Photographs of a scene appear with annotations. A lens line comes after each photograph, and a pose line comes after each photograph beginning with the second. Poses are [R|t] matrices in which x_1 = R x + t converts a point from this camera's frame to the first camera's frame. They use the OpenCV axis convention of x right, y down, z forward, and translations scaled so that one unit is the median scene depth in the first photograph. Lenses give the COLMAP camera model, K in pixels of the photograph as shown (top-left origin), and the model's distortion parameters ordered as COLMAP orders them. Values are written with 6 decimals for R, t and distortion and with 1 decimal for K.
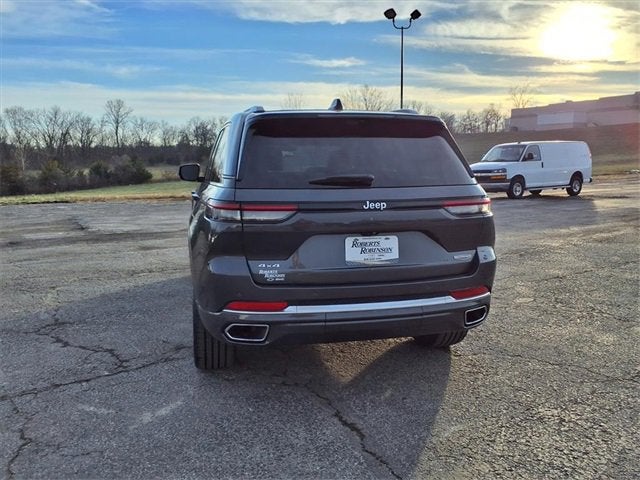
lens RADIAL K [[524.3, 0, 319.7], [0, 524.3, 231.6], [0, 0, 1]] dist [0.008619, -0.003938]
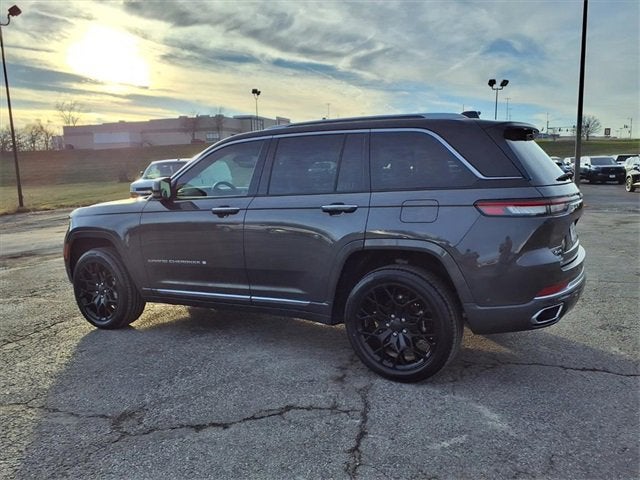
lens RADIAL K [[522.6, 0, 327.4], [0, 522.6, 254.2], [0, 0, 1]] dist [0.012617, -0.005626]
pose [[0.684222, -0.128467, 0.717869, -1.103943], [0.123467, 0.990558, 0.059586, -0.053571], [-0.718746, 0.047863, 0.693624, 0.489412]]
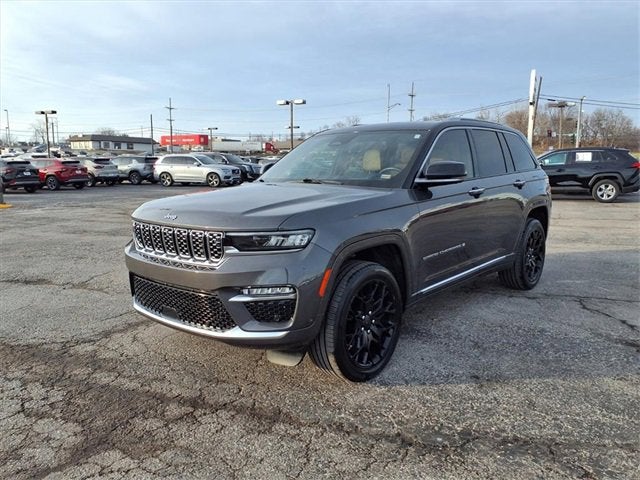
lens RADIAL K [[509.6, 0, 320.4], [0, 509.6, 249.0], [0, 0, 1]] dist [0.065872, -0.095816]
pose [[-0.583513, -0.129214, 0.801758, -1.217302], [0.118986, 0.963004, 0.241798, -0.340766], [-0.803340, 0.236490, -0.546551, 2.624206]]
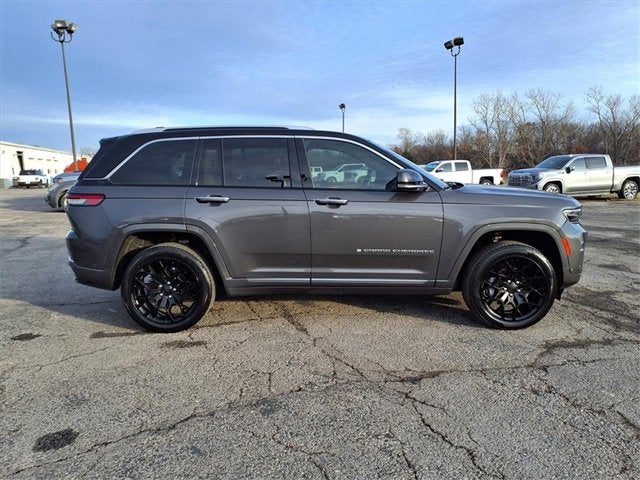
lens RADIAL K [[514.0, 0, 318.3], [0, 514.0, 242.9], [0, 0, 1]] dist [0.015674, -0.014926]
pose [[-0.213760, 0.150104, -0.965285, 1.512992], [-0.116030, 0.977229, 0.177655, -0.259395], [0.969971, 0.149978, -0.191475, 1.896684]]
